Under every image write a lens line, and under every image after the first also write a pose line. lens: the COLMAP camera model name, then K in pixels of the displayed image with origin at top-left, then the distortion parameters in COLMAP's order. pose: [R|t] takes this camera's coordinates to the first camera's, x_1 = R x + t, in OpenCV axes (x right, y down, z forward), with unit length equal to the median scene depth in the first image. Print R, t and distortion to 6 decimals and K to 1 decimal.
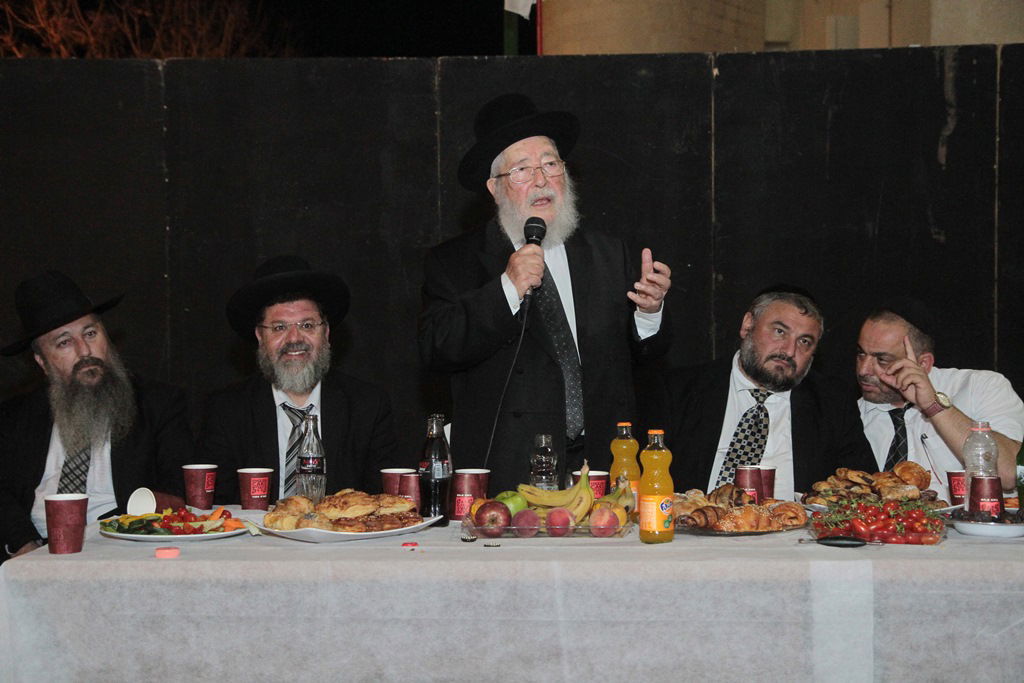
lens RADIAL K [[1282.7, 0, 512.0], [0, 1282.7, 341.5], [0, 0, 1]] dist [0.099643, 0.007237]
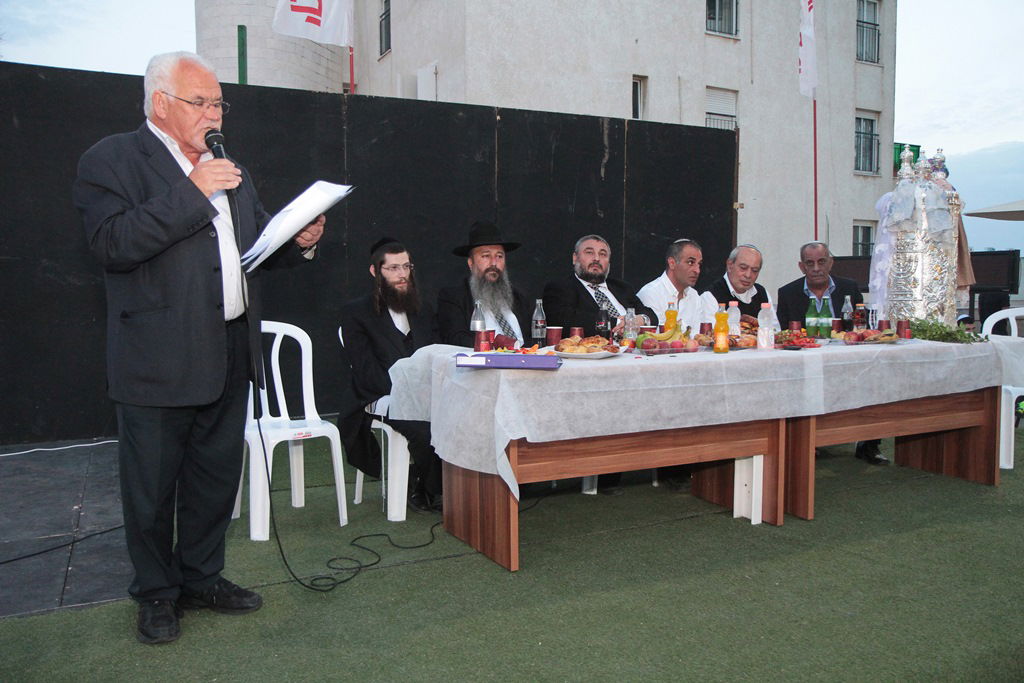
lens RADIAL K [[822.2, 0, 512.0], [0, 822.2, 341.5], [0, 0, 1]] dist [-0.103506, 0.158622]
pose [[0.892263, -0.031080, 0.450444, -0.947175], [-0.007127, 0.996534, 0.082876, 0.020580], [-0.451459, -0.077158, 0.888950, -0.121825]]
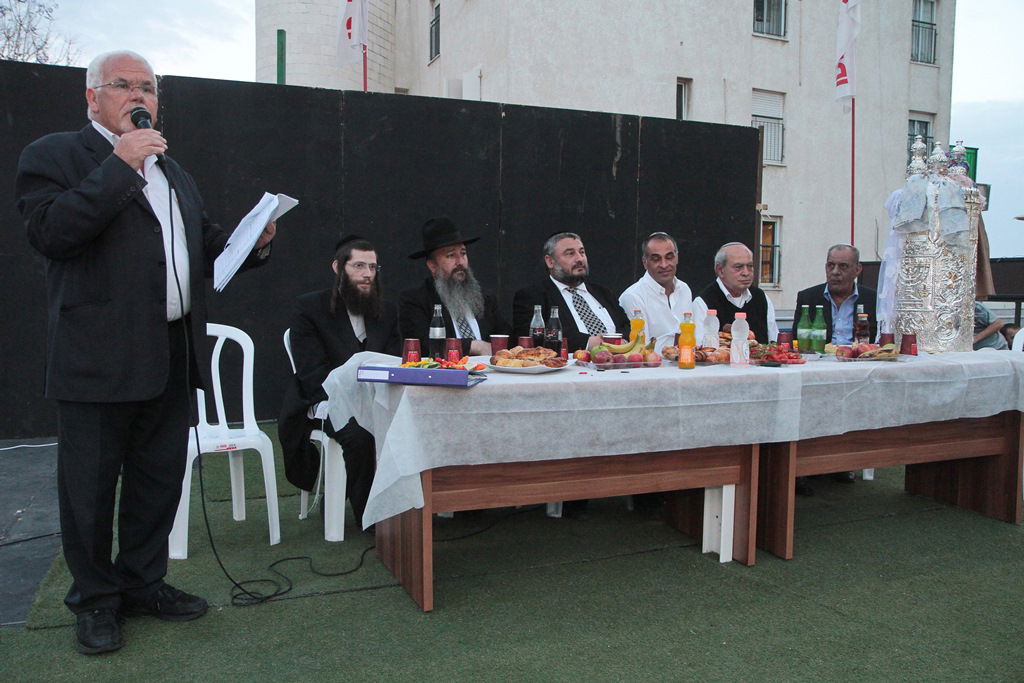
lens RADIAL K [[796.0, 0, 505.1], [0, 796.0, 339.4], [0, 0, 1]] dist [-0.104739, 0.132729]
pose [[0.926393, -0.014433, 0.376283, -0.669607], [-0.018286, 0.996362, 0.083237, 0.014506], [-0.376115, -0.083991, 0.922758, -0.029375]]
